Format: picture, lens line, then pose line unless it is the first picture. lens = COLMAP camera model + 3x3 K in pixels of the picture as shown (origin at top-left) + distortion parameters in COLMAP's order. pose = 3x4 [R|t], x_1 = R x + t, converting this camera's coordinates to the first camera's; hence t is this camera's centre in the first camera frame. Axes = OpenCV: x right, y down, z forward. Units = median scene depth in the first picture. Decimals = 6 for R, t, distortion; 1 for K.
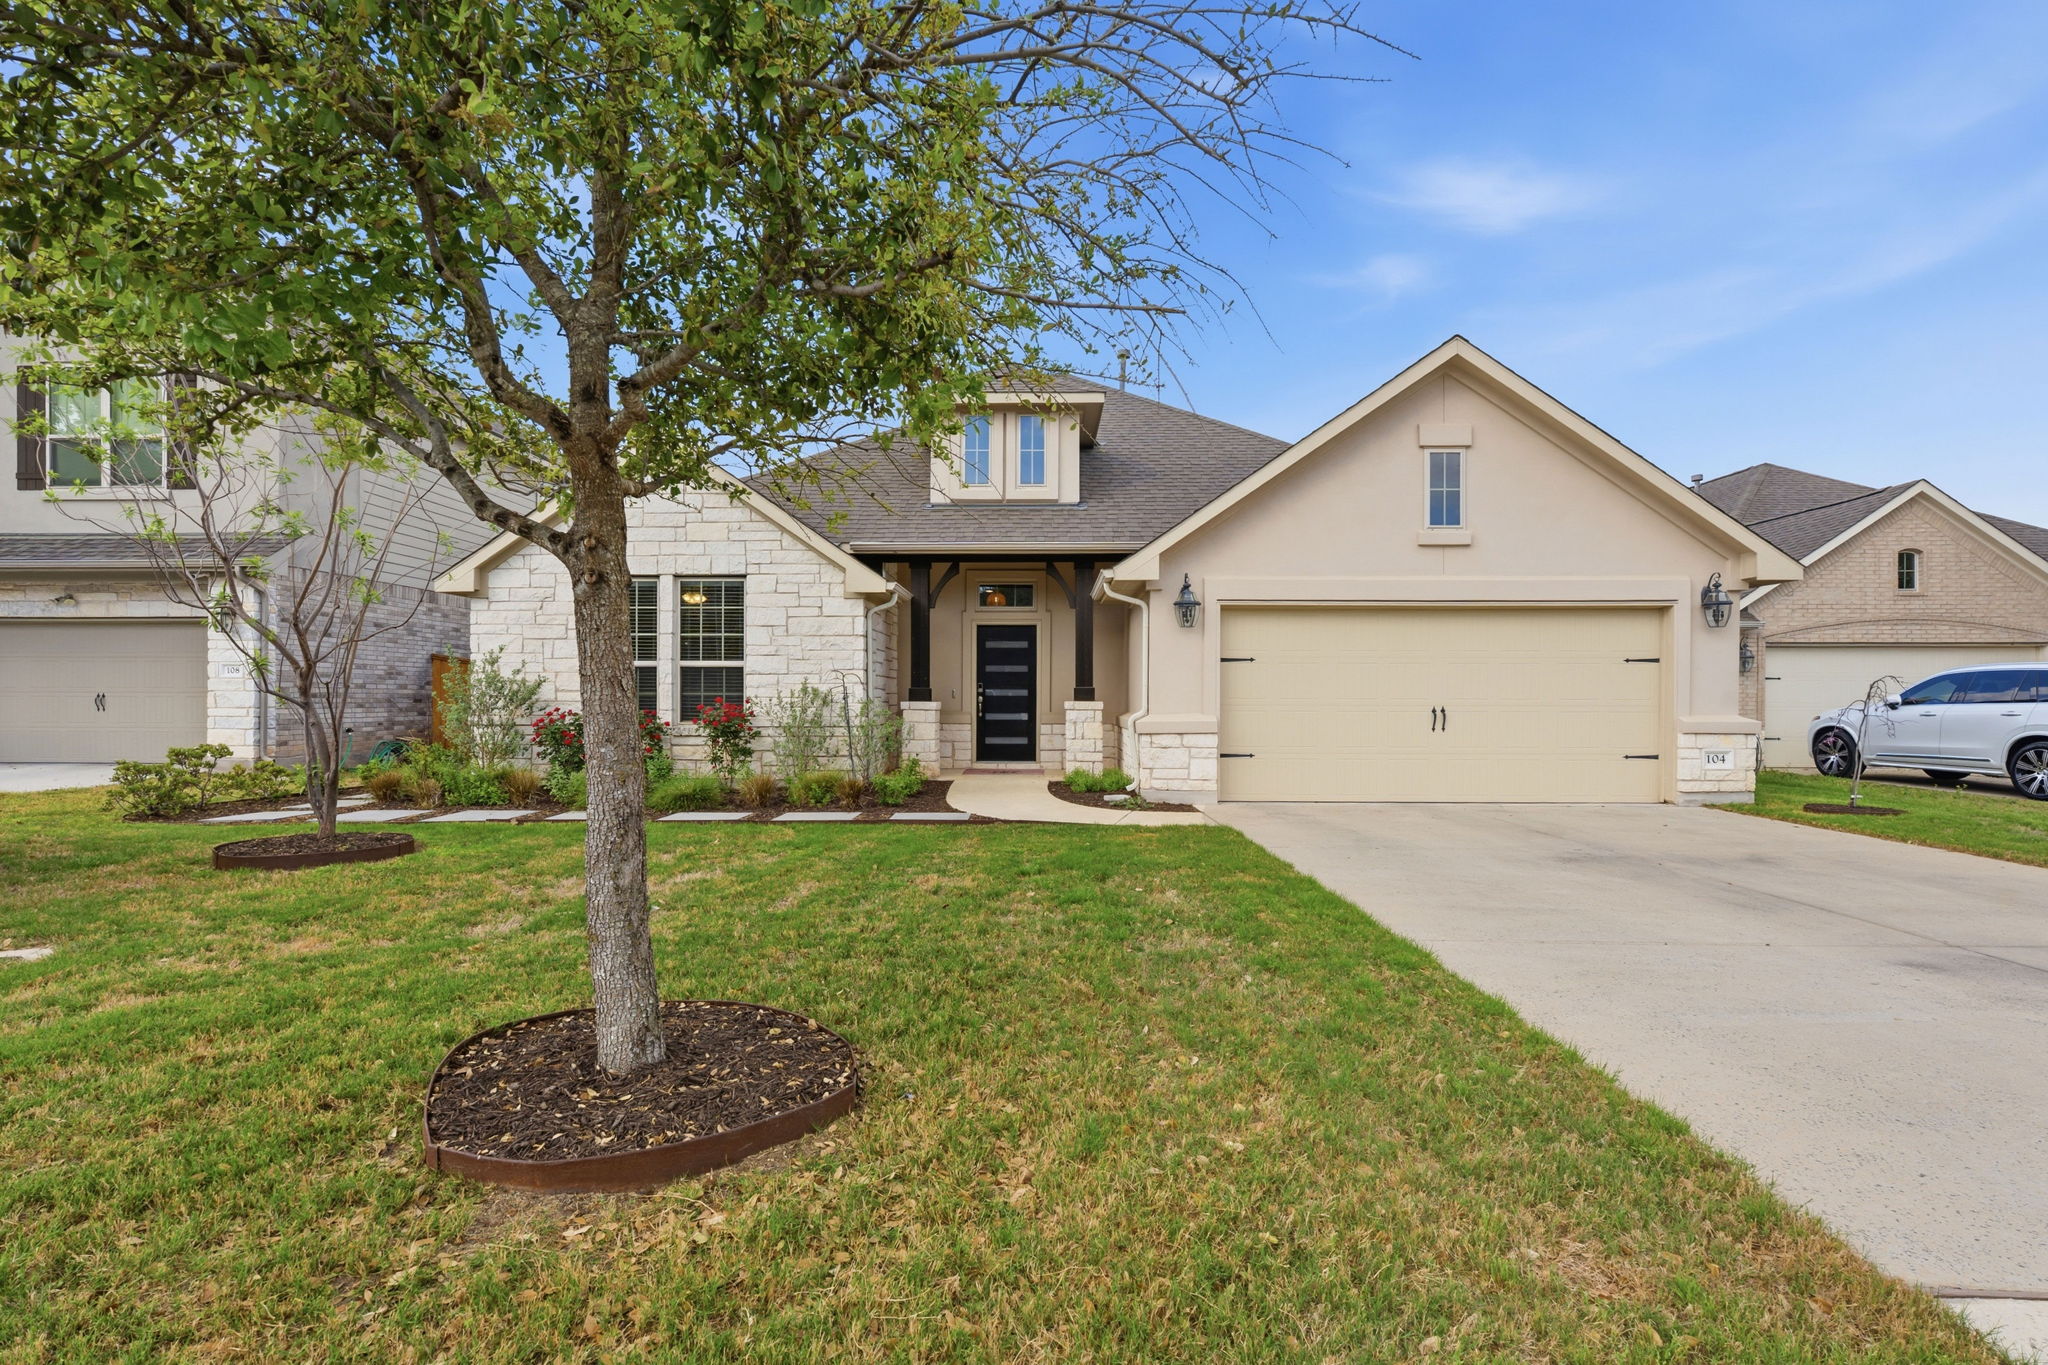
lens RADIAL K [[905.6, 0, 1024.0], [0, 905.6, 682.5], [0, 0, 1]] dist [-0.006861, 0.000094]
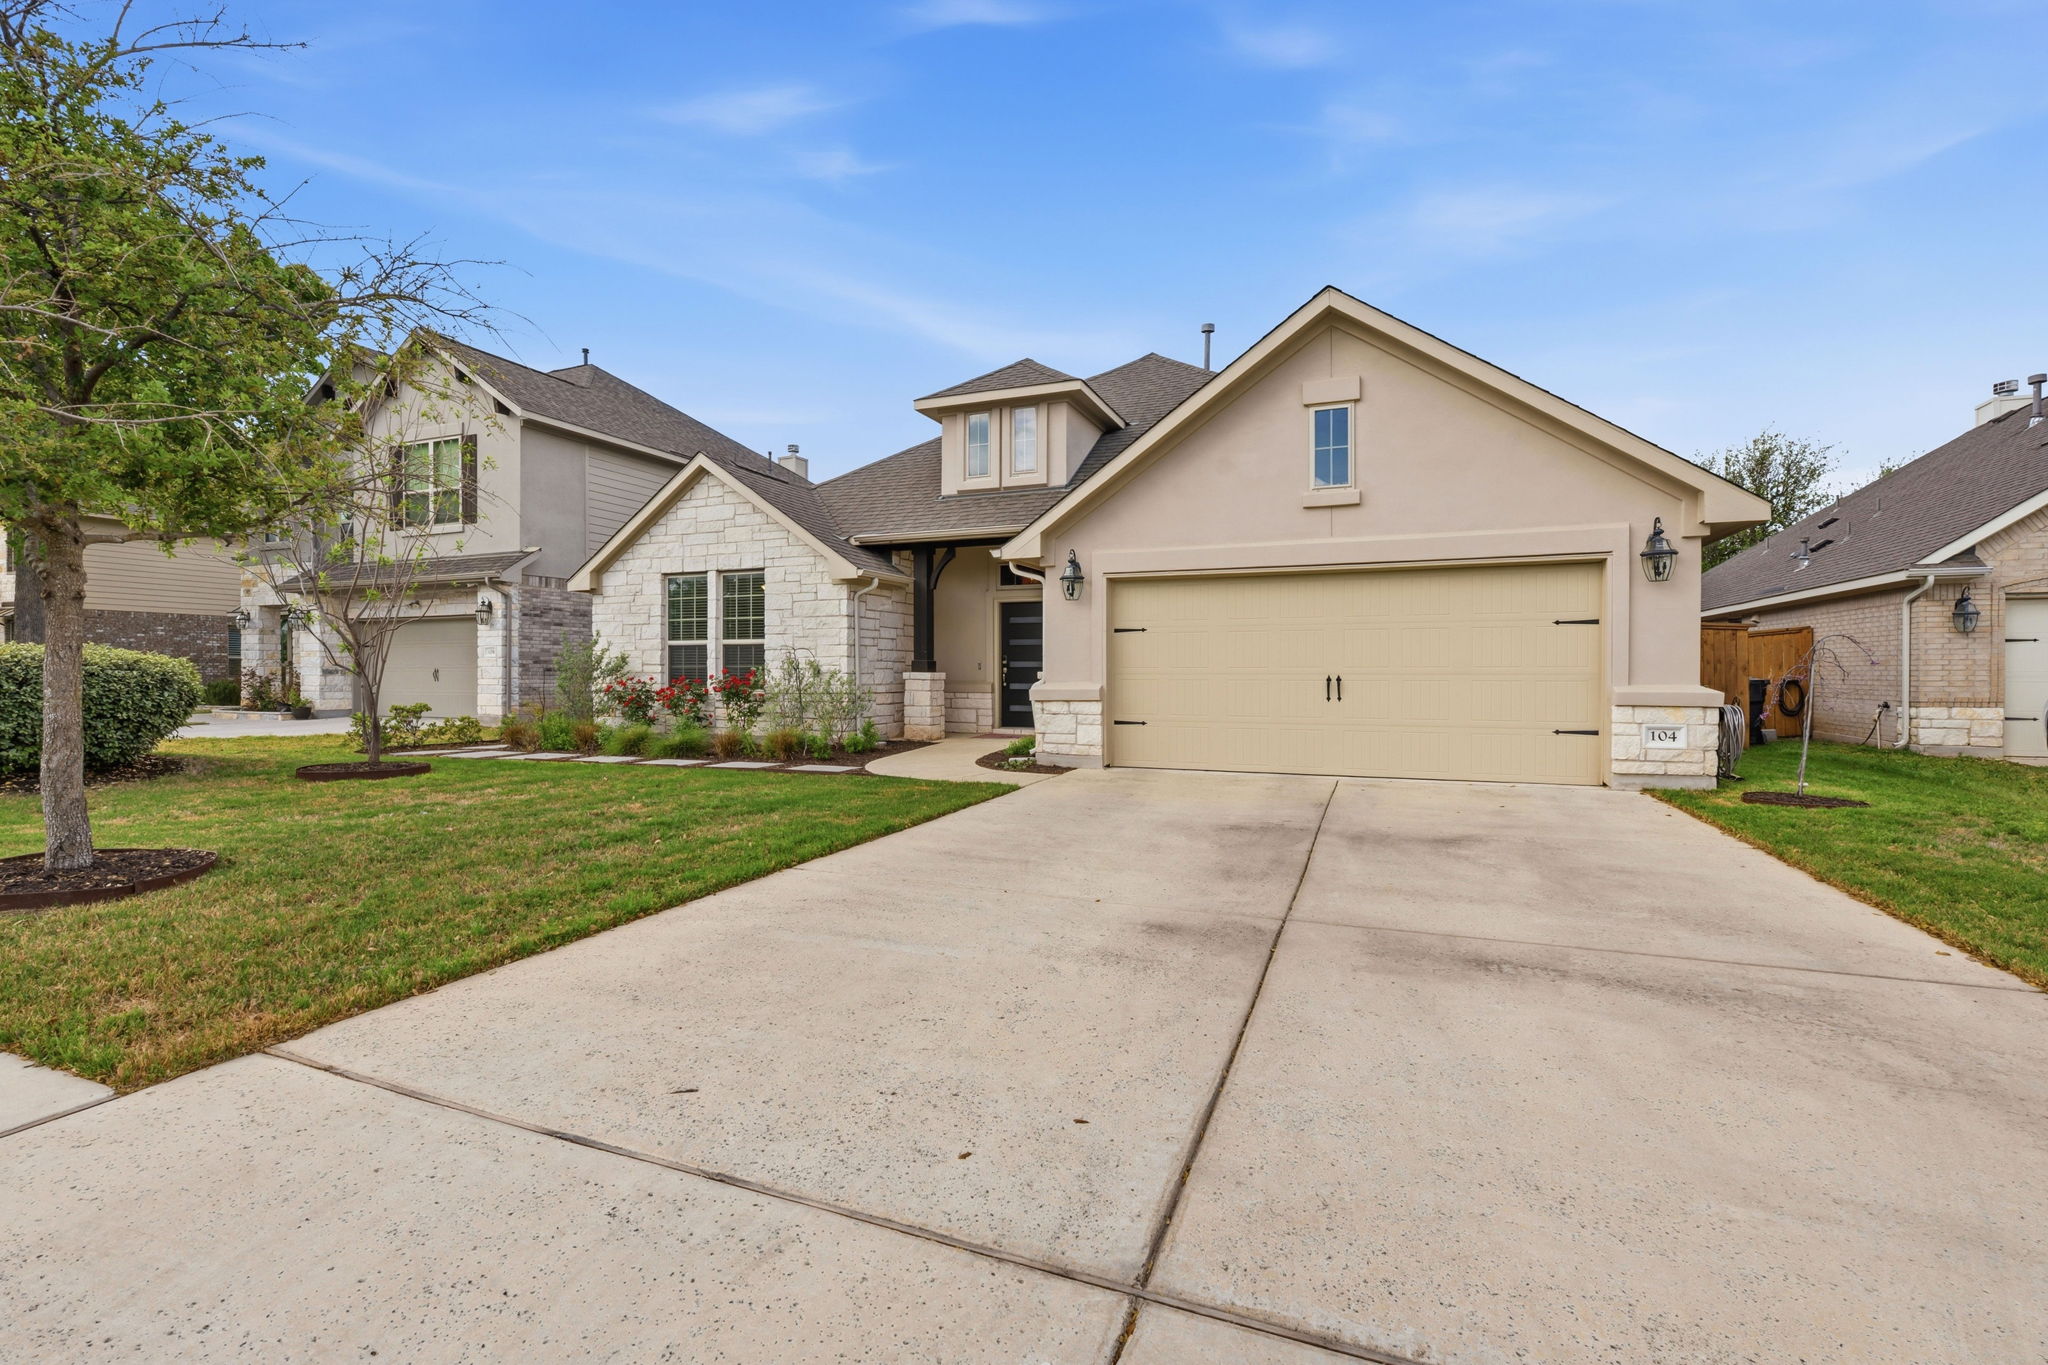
lens RADIAL K [[888.3, 0, 1031.5], [0, 888.3, 661.8], [0, 0, 1]] dist [-0.011347, -0.000207]
pose [[0.936751, -0.007298, -0.349920, 0.442873], [0.009340, 0.999948, 0.004148, 0.005008], [0.349872, -0.007154, 0.936770, 0.009426]]
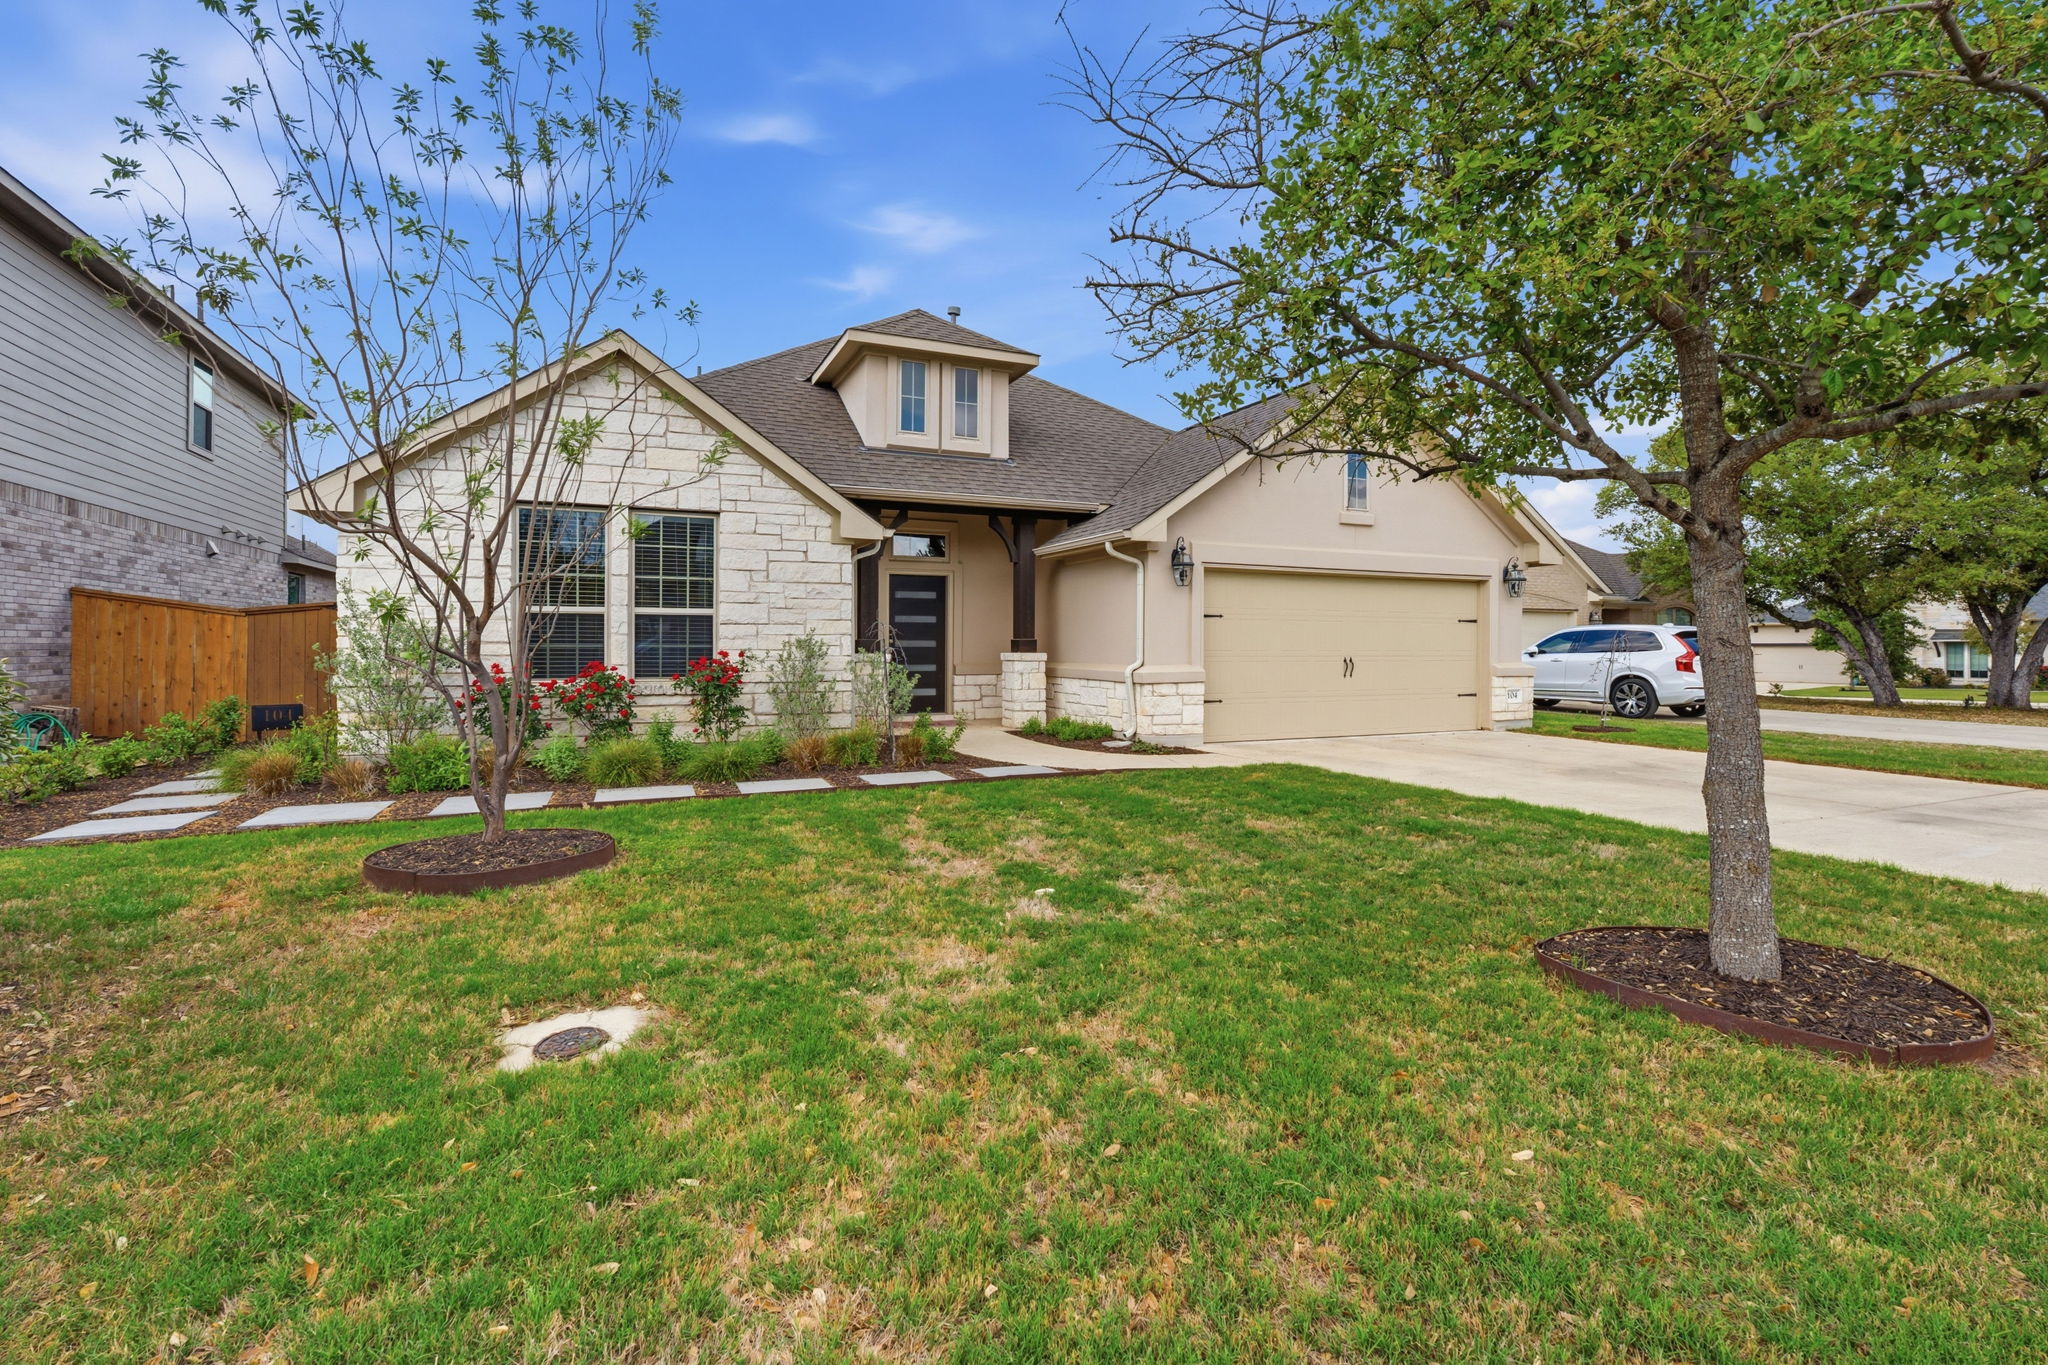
lens RADIAL K [[912.4, 0, 1020.1], [0, 912.4, 618.7], [0, 0, 1]] dist [-0.004176, -0.000081]
pose [[0.909456, 0.012639, 0.415608, -0.409229], [-0.007483, 0.999874, -0.014033, -0.003820], [-0.415733, 0.009652, 0.909436, 0.063749]]
